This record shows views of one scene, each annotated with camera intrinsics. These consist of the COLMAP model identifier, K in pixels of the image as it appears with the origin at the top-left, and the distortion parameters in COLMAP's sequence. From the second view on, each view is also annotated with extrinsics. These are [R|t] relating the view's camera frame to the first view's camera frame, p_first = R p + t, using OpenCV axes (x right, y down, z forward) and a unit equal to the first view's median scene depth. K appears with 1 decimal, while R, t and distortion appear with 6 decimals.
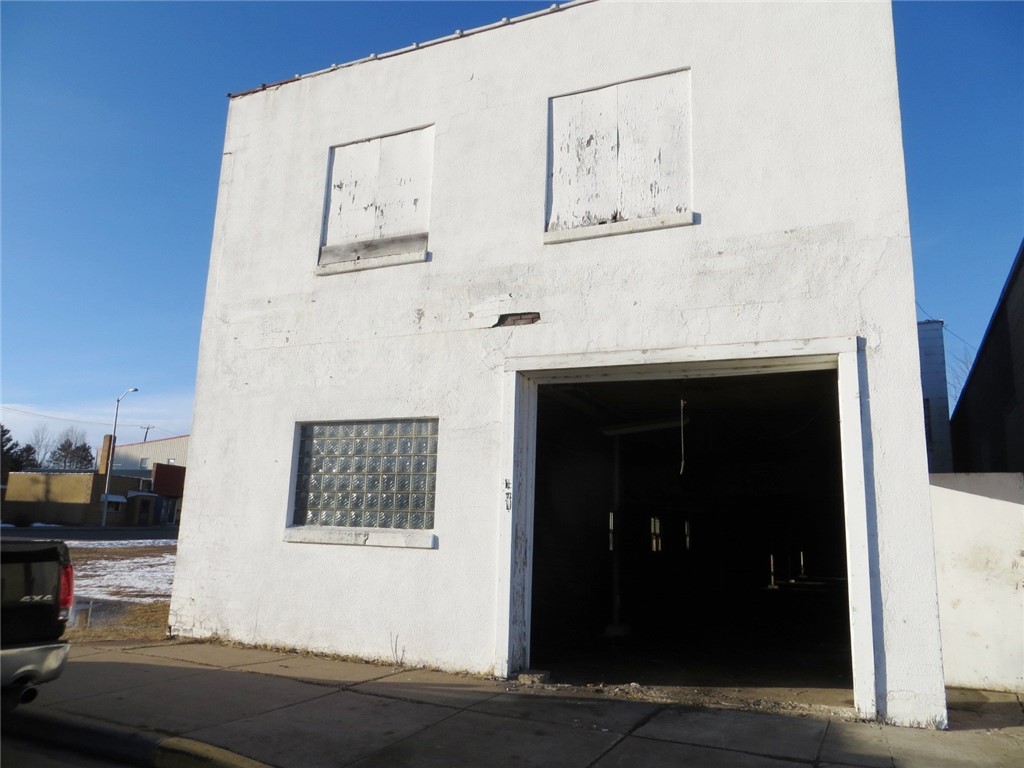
lens RADIAL K [[766.8, 0, 513.4], [0, 766.8, 382.7], [0, 0, 1]] dist [-0.015642, 0.000531]
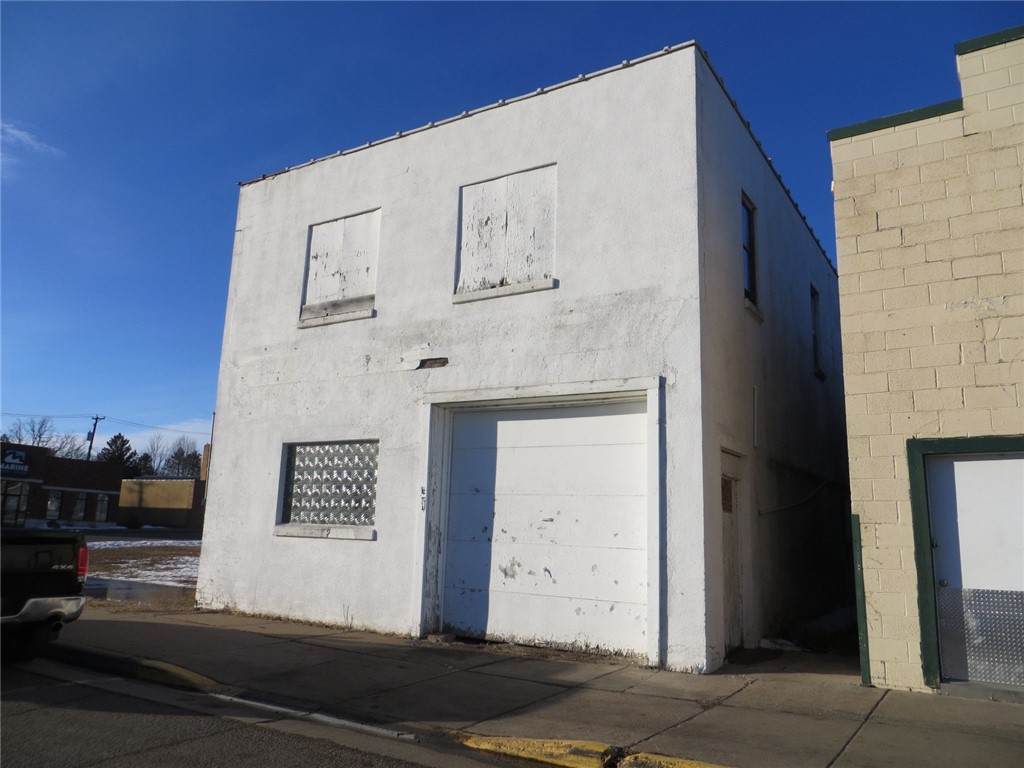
lens RADIAL K [[766.8, 0, 511.1], [0, 766.8, 383.6], [0, 0, 1]] dist [-0.015642, 0.000531]
pose [[0.992117, -0.024456, -0.122906, 0.290295], [0.024300, 0.999701, -0.002773, -0.040842], [0.122937, -0.000235, 0.992414, -0.263906]]
